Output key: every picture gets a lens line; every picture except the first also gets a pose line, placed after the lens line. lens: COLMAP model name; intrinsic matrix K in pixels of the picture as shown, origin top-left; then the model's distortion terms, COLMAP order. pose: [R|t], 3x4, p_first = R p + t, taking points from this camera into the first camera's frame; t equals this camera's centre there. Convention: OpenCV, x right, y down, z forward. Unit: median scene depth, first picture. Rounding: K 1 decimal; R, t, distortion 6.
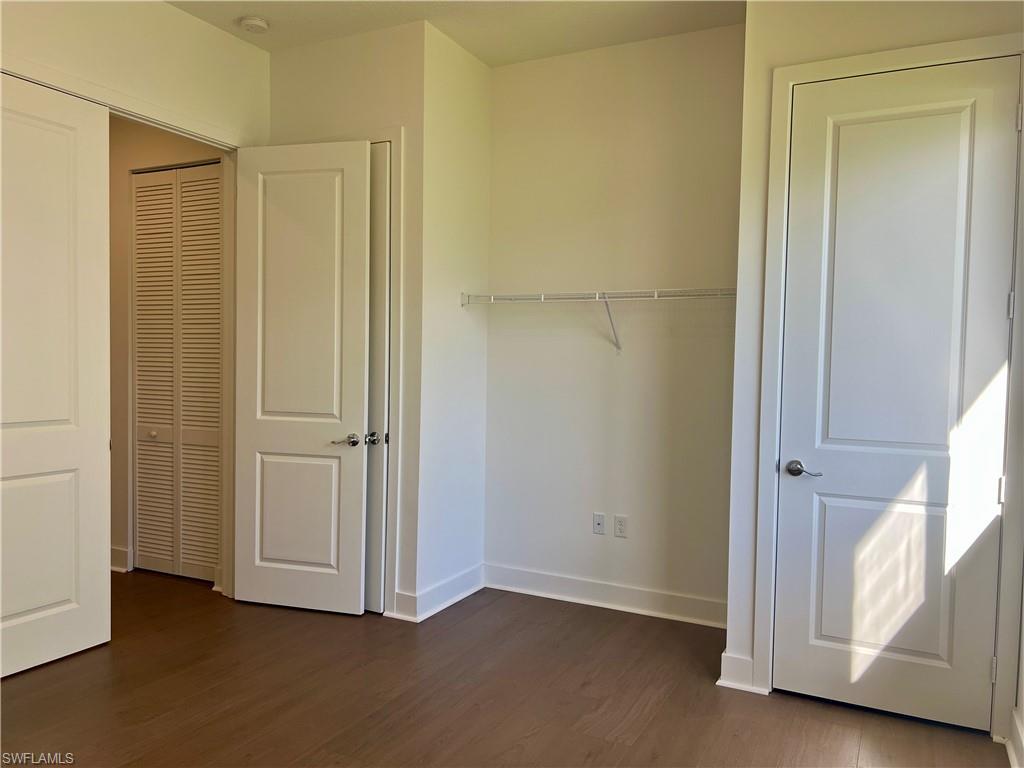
lens RADIAL K [[774.9, 0, 512.7], [0, 774.9, 394.0], [0, 0, 1]] dist [0.132216, -0.210296]
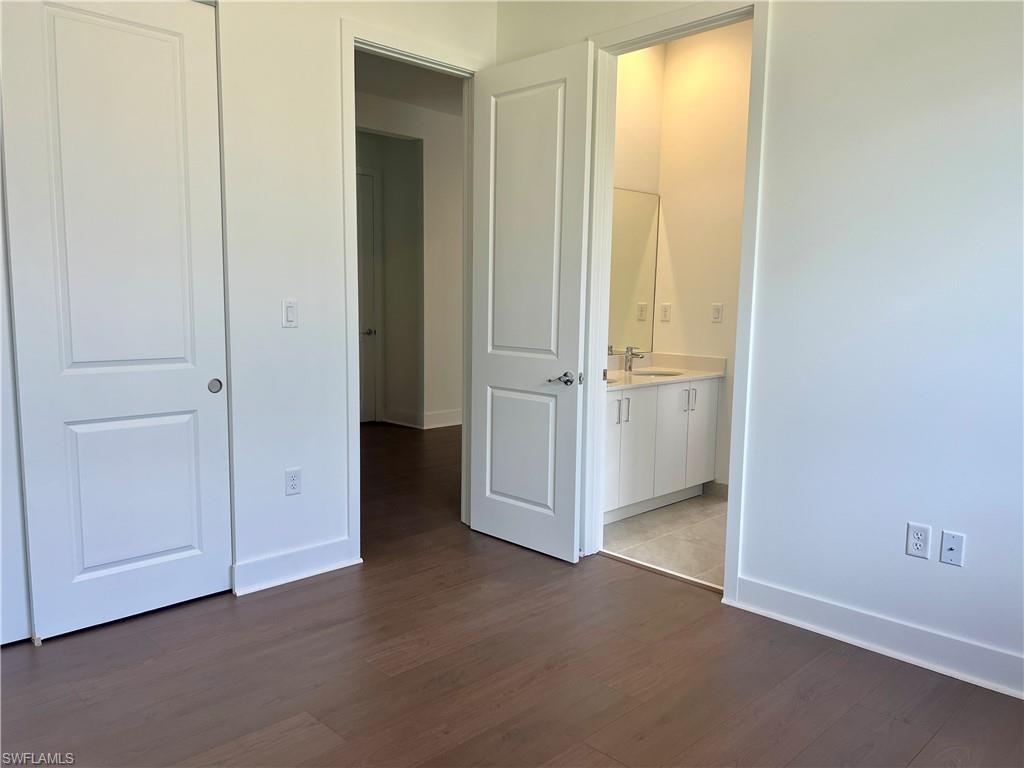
lens RADIAL K [[774.9, 0, 512.7], [0, 774.9, 394.0], [0, 0, 1]] dist [0.132216, -0.210296]
pose [[0.940807, 0.036678, -0.336954, 0.046307], [-0.007422, 0.996119, 0.087705, -0.003647], [0.338863, -0.080012, 0.937427, 0.096380]]
